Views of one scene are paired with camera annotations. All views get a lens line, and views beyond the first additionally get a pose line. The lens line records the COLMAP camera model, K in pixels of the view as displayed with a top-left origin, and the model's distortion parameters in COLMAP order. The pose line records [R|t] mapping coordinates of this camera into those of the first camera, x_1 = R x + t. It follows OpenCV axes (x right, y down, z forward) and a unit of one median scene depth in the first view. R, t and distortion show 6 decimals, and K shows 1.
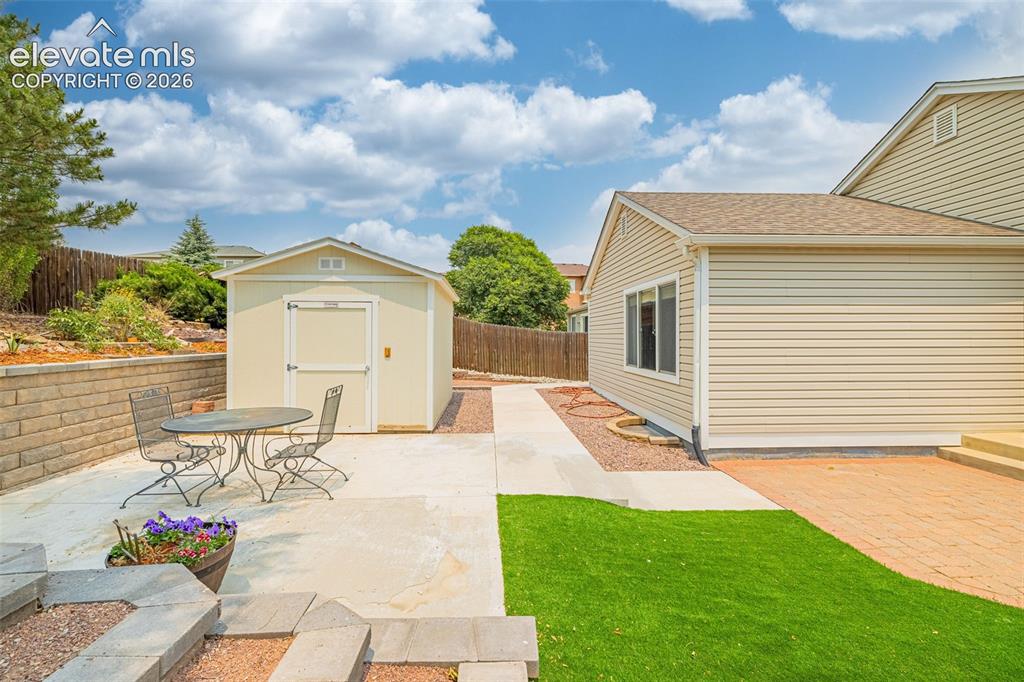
lens RADIAL K [[438.6, 0, 510.8], [0, 438.6, 338.2], [0, 0, 1]] dist [0.000546, -0.000063]
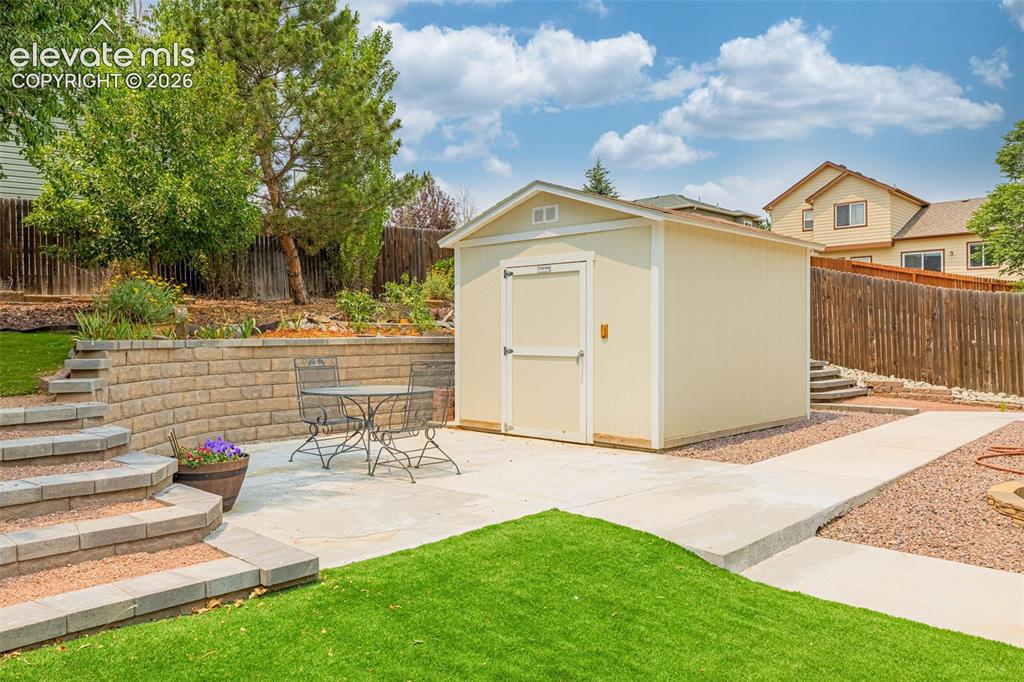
lens RADIAL K [[793.0, 0, 509.8], [0, 793.0, 338.7], [0, 0, 1]] dist [-0.011876, 0.000182]
pose [[0.671839, -0.003209, -0.740690, 0.568539], [0.003376, 0.999993, -0.001270, 0.046341], [0.740689, -0.001647, 0.671846, 0.035851]]
